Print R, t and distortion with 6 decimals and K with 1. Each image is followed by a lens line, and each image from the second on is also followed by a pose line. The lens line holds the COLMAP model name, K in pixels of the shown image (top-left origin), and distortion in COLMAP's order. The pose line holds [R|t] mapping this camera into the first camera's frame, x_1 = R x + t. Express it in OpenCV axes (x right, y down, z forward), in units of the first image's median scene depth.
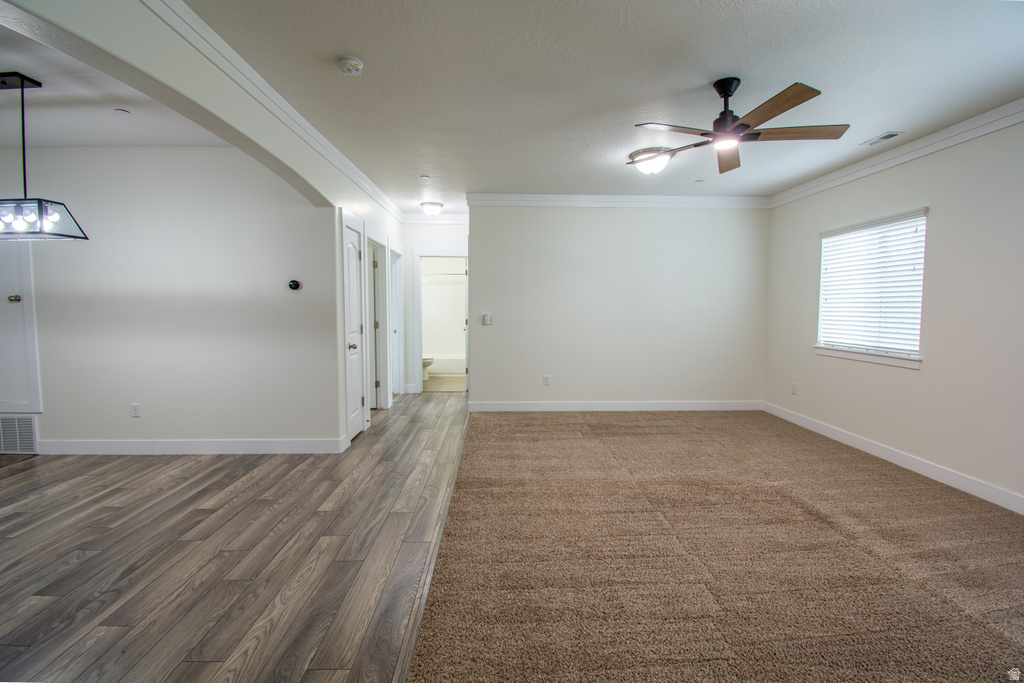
lens RADIAL K [[446.4, 0, 510.6], [0, 446.4, 336.5], [0, 0, 1]] dist [0.003335, -0.015834]
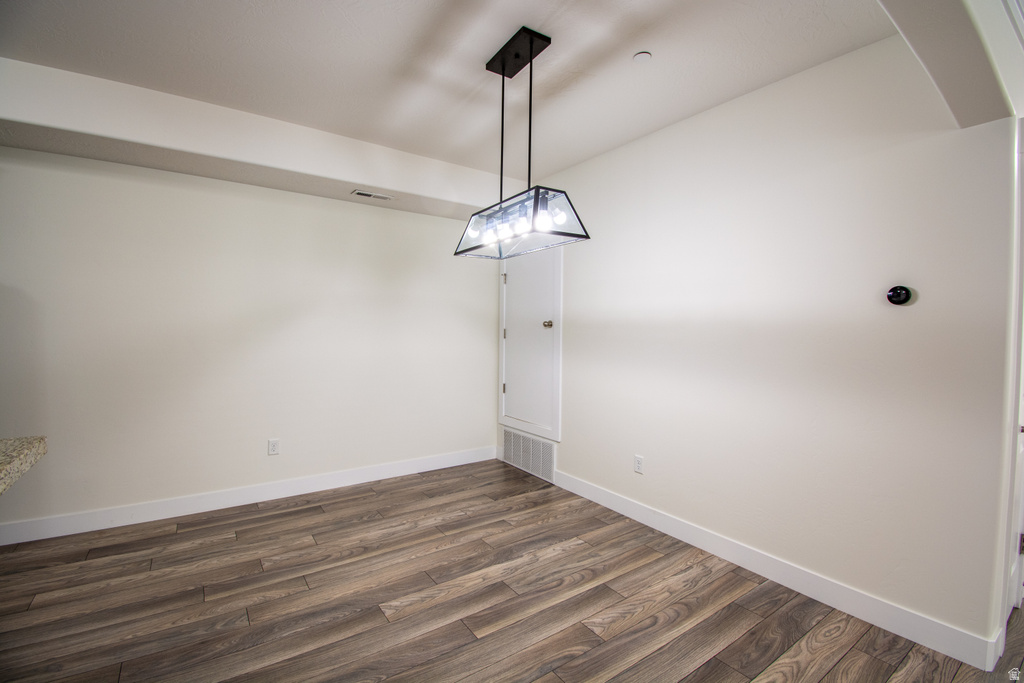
lens RADIAL K [[446.4, 0, 510.6], [0, 446.4, 336.5], [0, 0, 1]] dist [0.003335, -0.015834]
pose [[0.523253, 0.019561, -0.851953, -0.308324], [-0.070646, 0.997291, -0.020491, -0.030828], [0.849244, 0.070909, 0.523217, 0.394569]]
